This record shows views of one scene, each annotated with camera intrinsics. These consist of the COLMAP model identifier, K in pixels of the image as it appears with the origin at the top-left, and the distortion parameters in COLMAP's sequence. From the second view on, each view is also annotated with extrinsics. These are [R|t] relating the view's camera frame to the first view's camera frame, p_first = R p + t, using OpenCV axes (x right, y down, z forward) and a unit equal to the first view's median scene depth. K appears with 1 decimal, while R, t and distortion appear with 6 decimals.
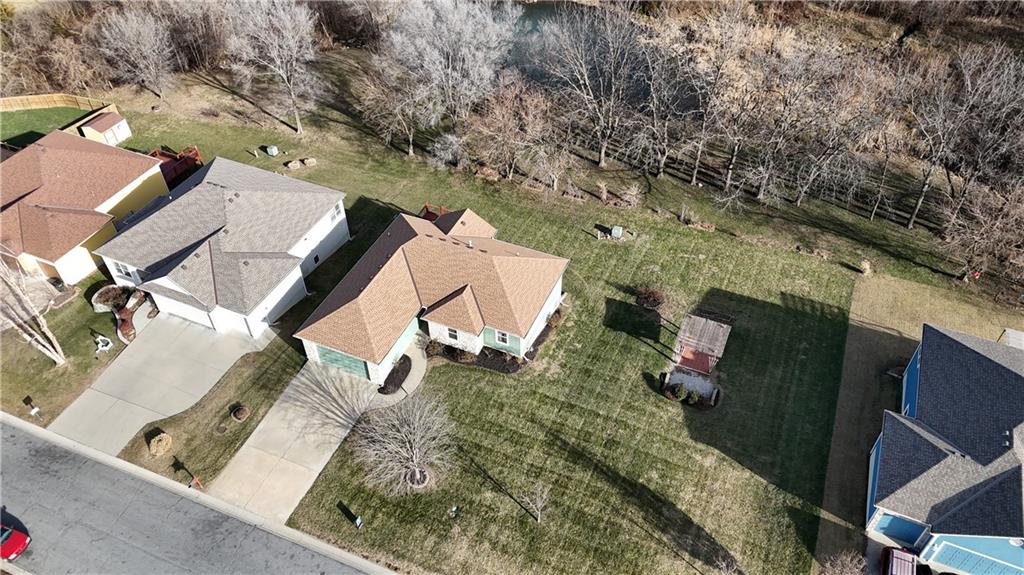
lens RADIAL K [[751.3, 0, 512.0], [0, 751.3, 287.5], [0, 0, 1]] dist [0.079081, -0.064477]
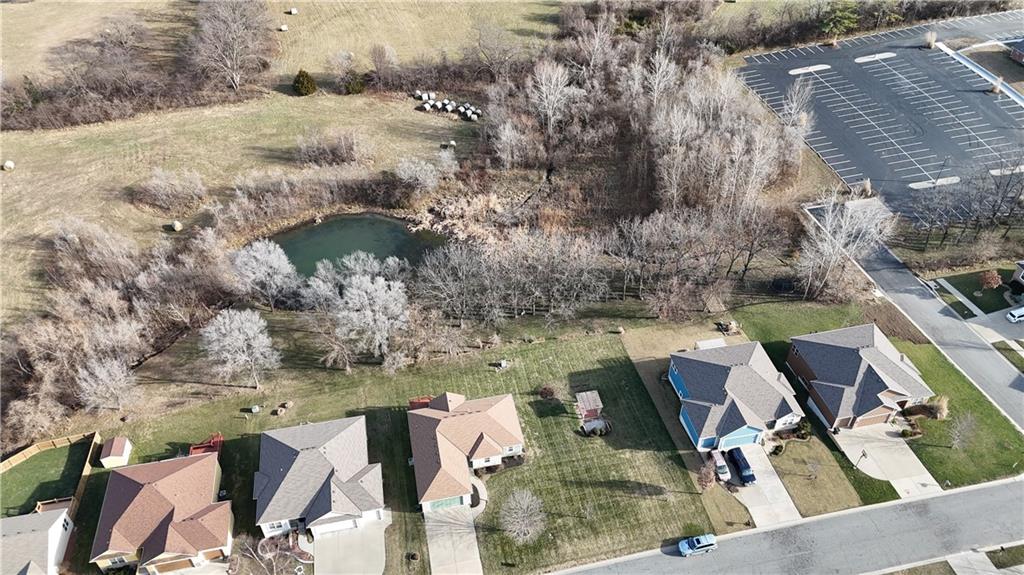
lens RADIAL K [[751.3, 0, 512.0], [0, 751.3, 287.5], [0, 0, 1]] dist [0.079081, -0.064477]
pose [[0.812573, -0.379687, 0.442224, -0.664924], [0.398499, 0.915585, 0.053878, -0.389932], [-0.425351, 0.132446, 0.895285, -0.730527]]
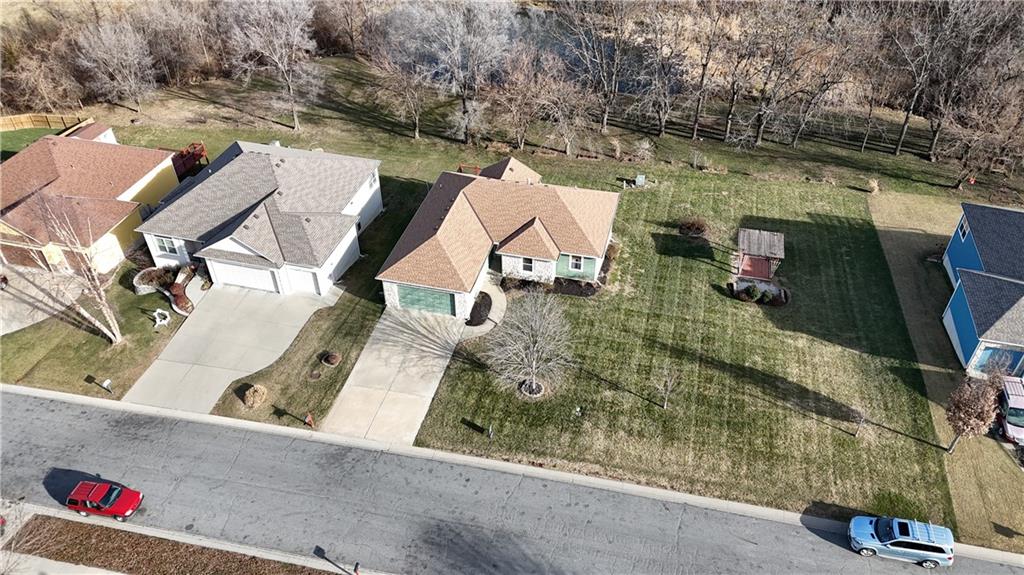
lens RADIAL K [[751.3, 0, 512.0], [0, 751.3, 287.5], [0, 0, 1]] dist [0.079081, -0.064477]
pose [[0.986212, -0.099208, 0.132451, -0.227457], [0.109815, 0.991094, -0.075321, 0.158937], [-0.123799, 0.088828, 0.988324, -0.000935]]
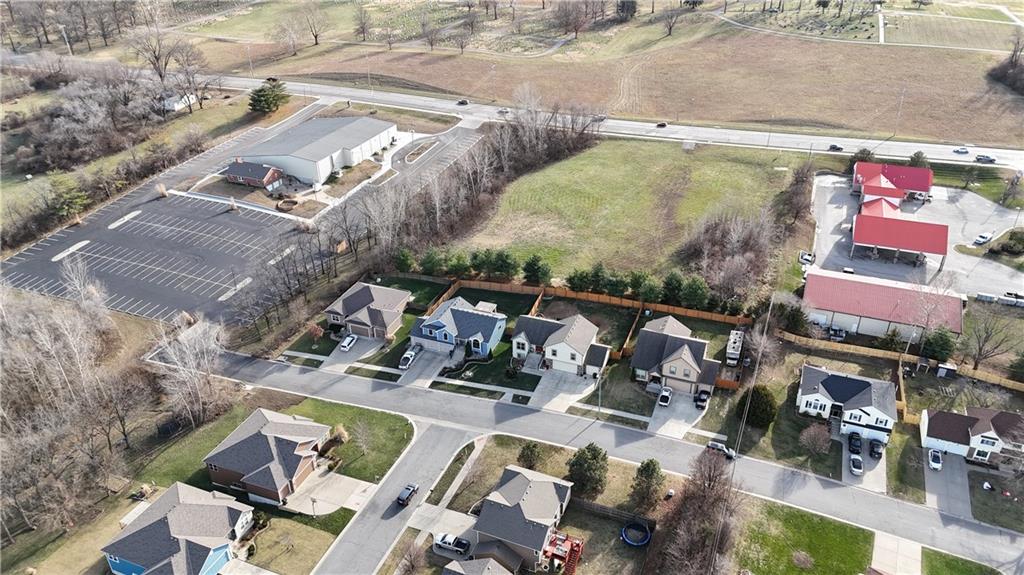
lens RADIAL K [[751.3, 0, 512.0], [0, 751.3, 287.5], [0, 0, 1]] dist [0.079081, -0.064477]
pose [[-0.022893, -0.486382, 0.873446, -0.851638], [0.700476, 0.615560, 0.361136, -0.319844], [-0.713309, 0.620096, 0.326607, -0.819030]]
